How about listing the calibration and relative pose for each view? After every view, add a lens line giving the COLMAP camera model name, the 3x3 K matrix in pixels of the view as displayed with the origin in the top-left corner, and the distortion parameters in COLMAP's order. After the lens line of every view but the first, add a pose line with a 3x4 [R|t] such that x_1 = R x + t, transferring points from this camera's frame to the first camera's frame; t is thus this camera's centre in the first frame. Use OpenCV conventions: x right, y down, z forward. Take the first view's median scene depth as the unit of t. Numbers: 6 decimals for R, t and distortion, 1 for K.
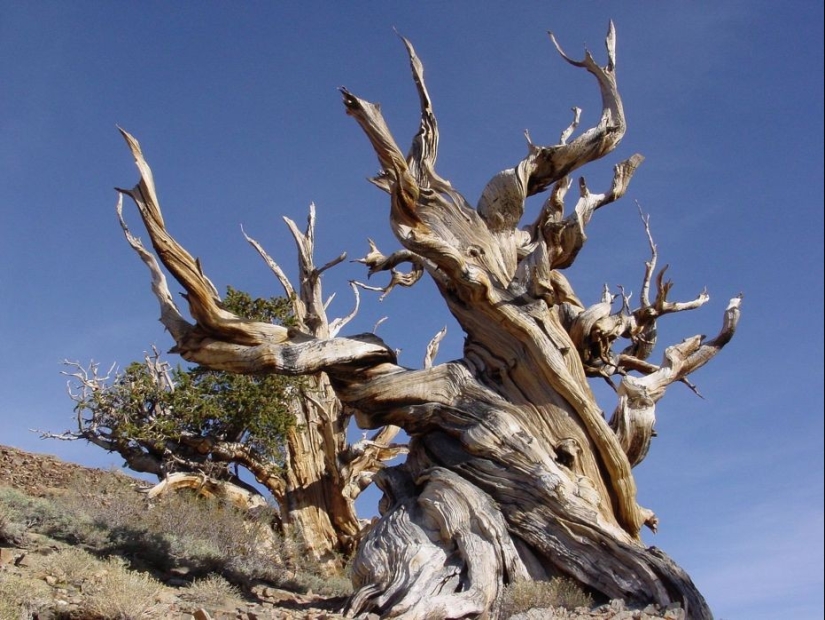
lens RADIAL K [[921.3, 0, 412.5], [0, 921.3, 310.0], [0, 0, 1]] dist [-0.092582, 0.026498]
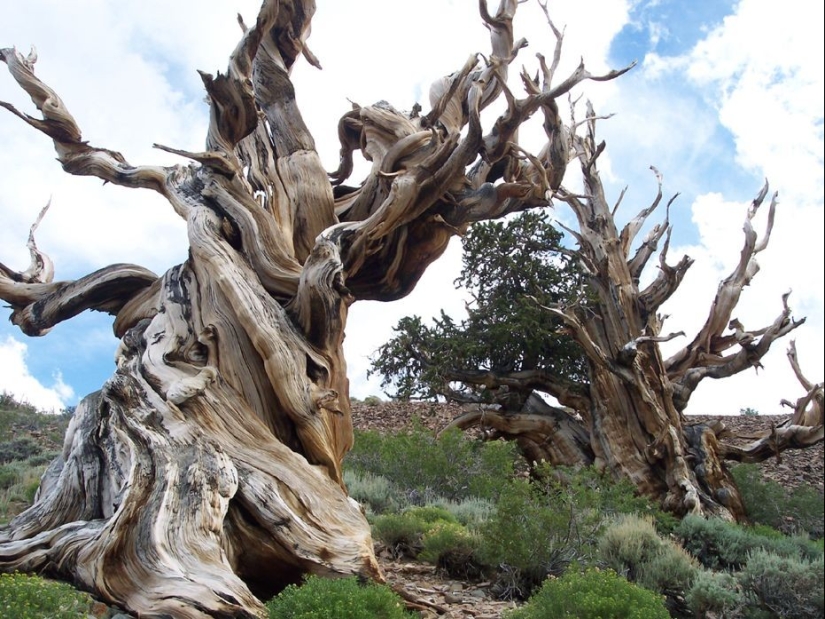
lens RADIAL K [[921.3, 0, 412.5], [0, 921.3, 309.5], [0, 0, 1]] dist [-0.092582, 0.026498]
pose [[0.781208, -0.242382, -0.575295, 0.756179], [0.281998, 0.959181, -0.021188, 0.185526], [0.556948, -0.145680, 0.817671, 0.398984]]
